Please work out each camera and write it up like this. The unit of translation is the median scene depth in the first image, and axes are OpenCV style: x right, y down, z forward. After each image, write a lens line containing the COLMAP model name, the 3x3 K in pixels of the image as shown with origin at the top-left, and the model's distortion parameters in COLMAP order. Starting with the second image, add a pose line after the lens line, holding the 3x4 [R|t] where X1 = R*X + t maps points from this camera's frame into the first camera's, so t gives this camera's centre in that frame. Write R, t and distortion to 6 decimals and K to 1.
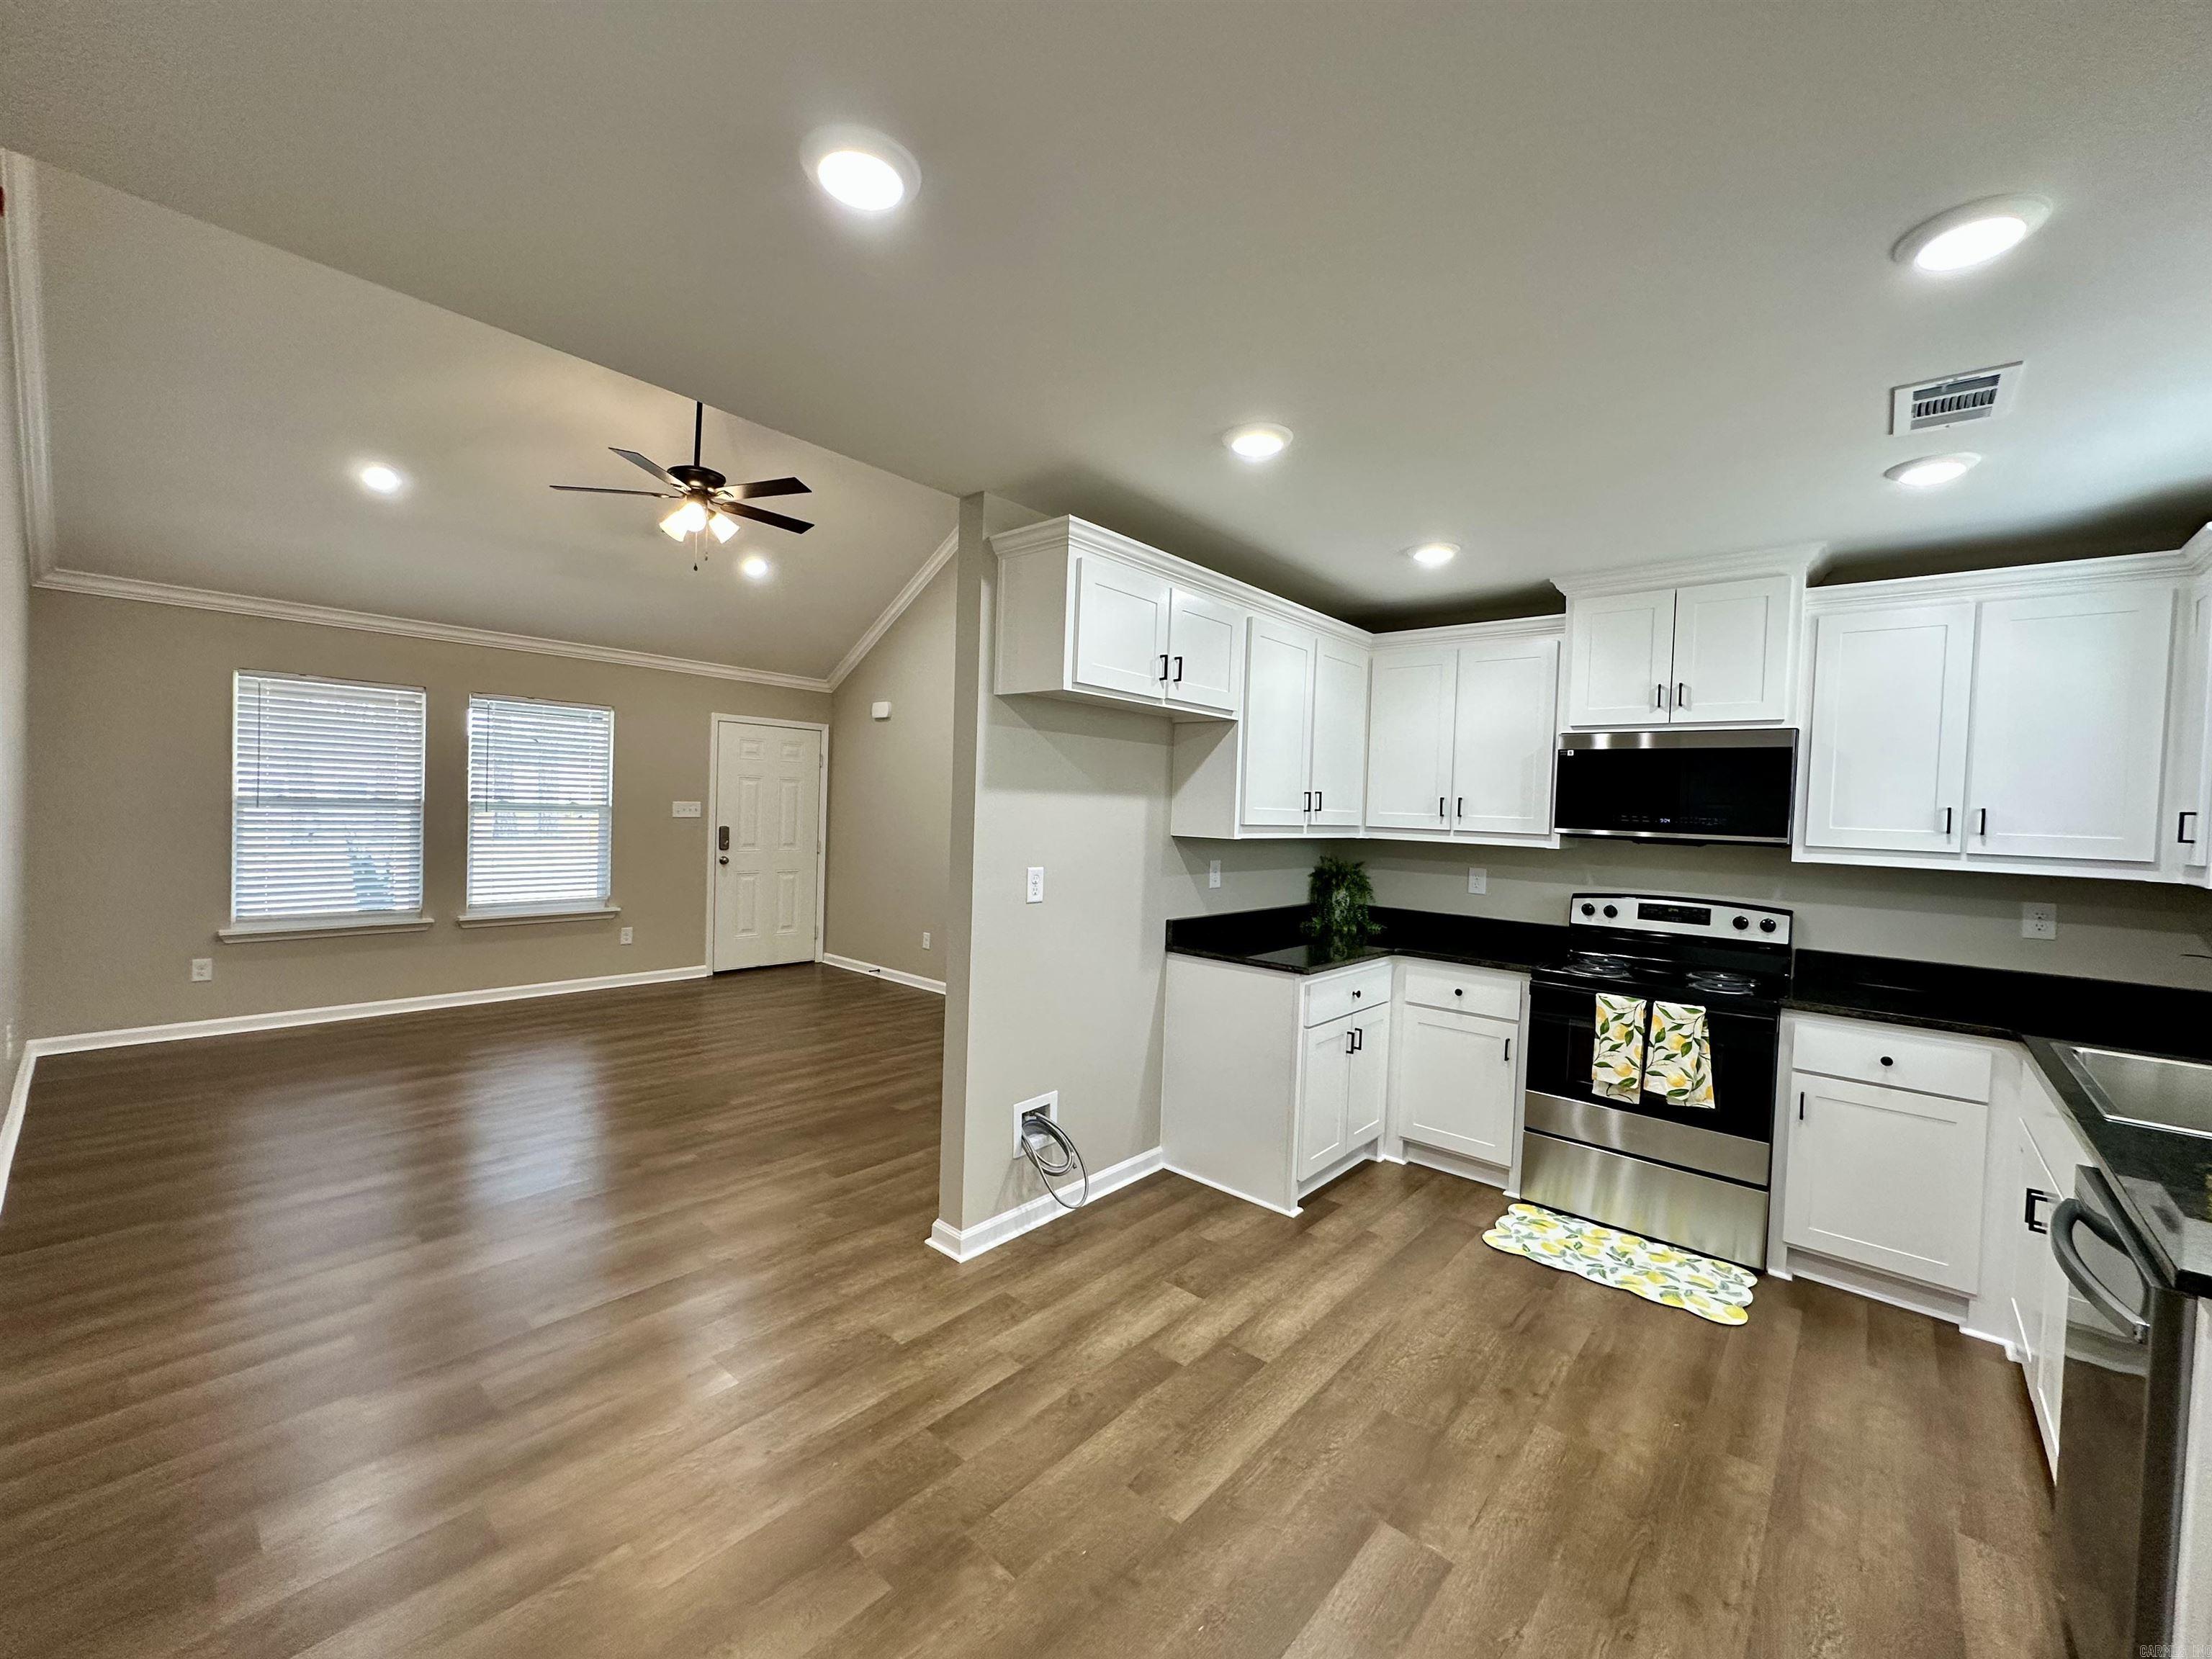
lens RADIAL K [[883.7, 0, 1102.9], [0, 883.7, 827.2], [0, 0, 1]] dist [-0.005736, 0.001153]
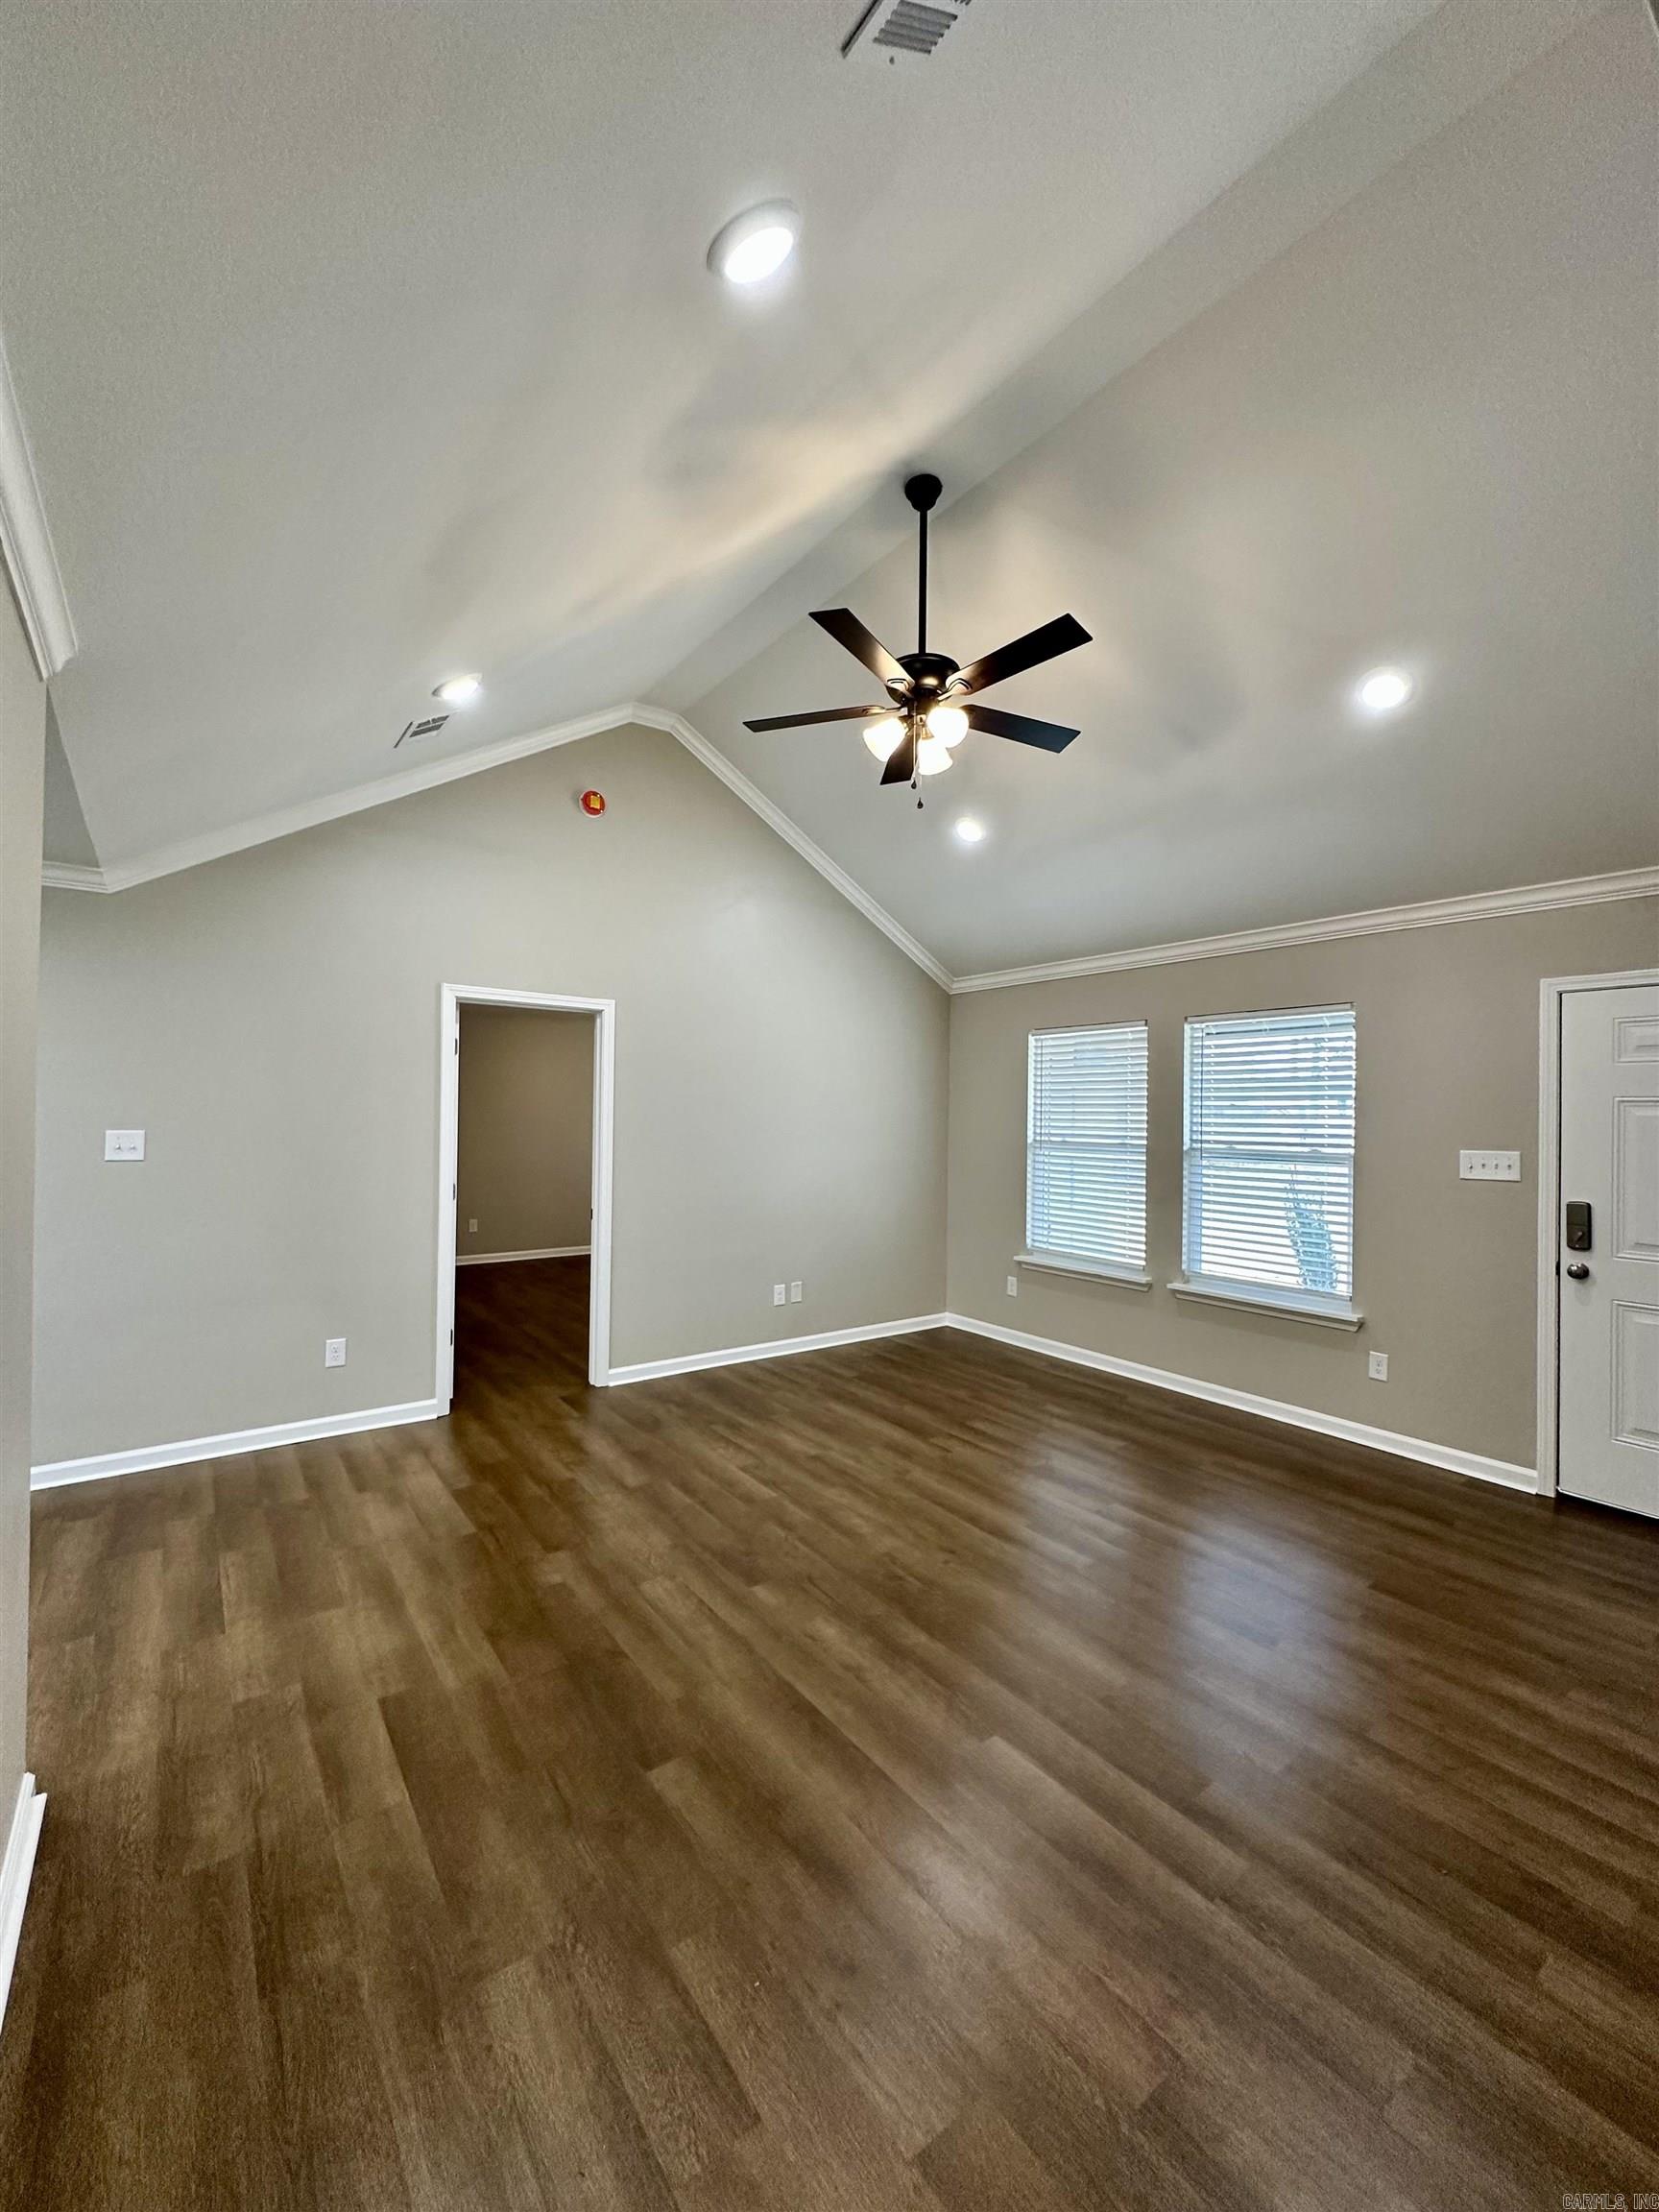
lens RADIAL K [[886.0, 0, 829.5], [0, 886.0, 1106.0], [0, 0, 1]] dist [-0.003025, 0.000383]
pose [[-0.206105, -0.043805, -0.977549, 0.323466], [-0.043868, 0.998407, -0.035490, -0.042553], [0.977546, 0.035568, -0.207699, 1.593865]]
